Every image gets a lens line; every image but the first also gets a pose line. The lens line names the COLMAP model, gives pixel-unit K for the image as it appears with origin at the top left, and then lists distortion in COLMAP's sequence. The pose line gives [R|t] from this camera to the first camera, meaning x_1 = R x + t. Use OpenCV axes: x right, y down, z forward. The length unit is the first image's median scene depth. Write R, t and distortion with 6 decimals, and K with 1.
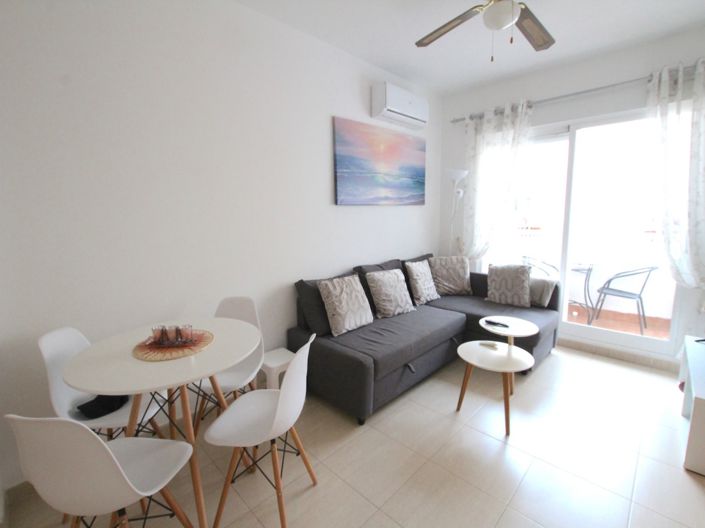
lens RADIAL K [[333.7, 0, 353.8], [0, 333.7, 246.9], [0, 0, 1]] dist [0.000622, 0.000247]
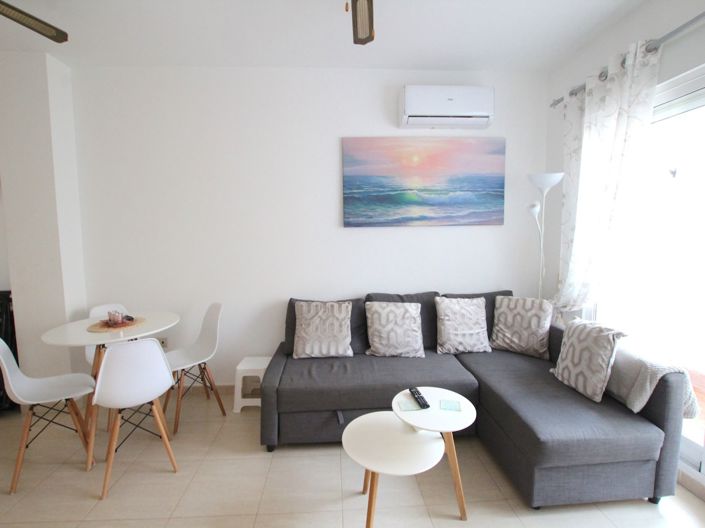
lens RADIAL K [[327.6, 0, 353.6], [0, 327.6, 253.3], [0, 0, 1]] dist [-0.016653, 0.000485]
pose [[0.740875, 0.044103, -0.670194, 0.534552], [-0.068221, 0.997622, -0.009766, -0.036842], [0.668169, 0.052957, 0.742122, 0.275770]]
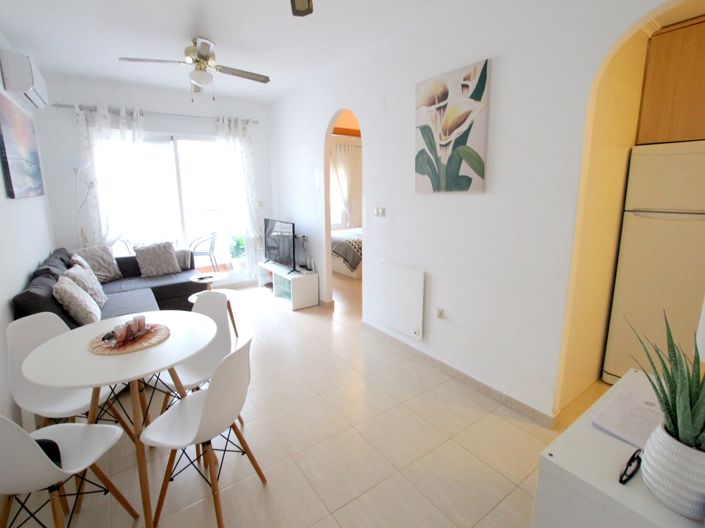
lens RADIAL K [[344.4, 0, 357.7], [0, 344.4, 248.5], [0, 0, 1]] dist [-0.025243, 0.000502]
pose [[0.164234, -0.165120, 0.972503, -0.638830], [0.112583, 0.982586, 0.147819, -0.030292], [-0.979976, 0.085211, 0.179964, 0.040315]]
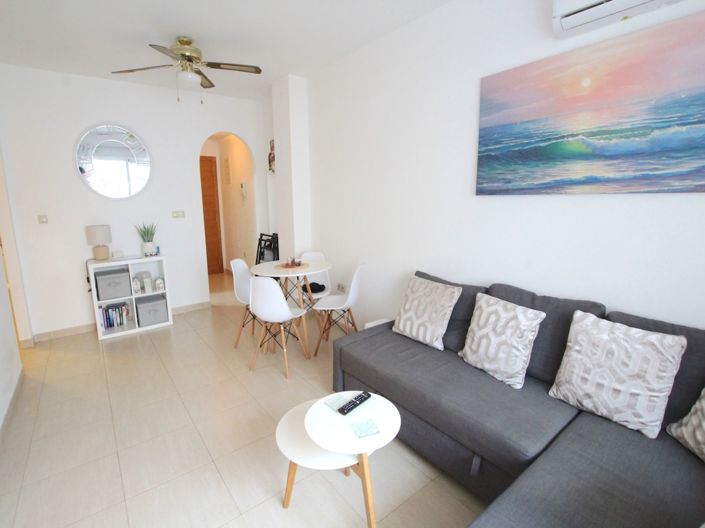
lens RADIAL K [[344.4, 0, 357.7], [0, 344.4, 248.5], [0, 0, 1]] dist [-0.025243, 0.000502]
pose [[-0.124062, 0.155805, -0.979966, 0.680541], [-0.096709, 0.980996, 0.168212, -0.097449], [0.987551, 0.115640, -0.106637, 0.722874]]
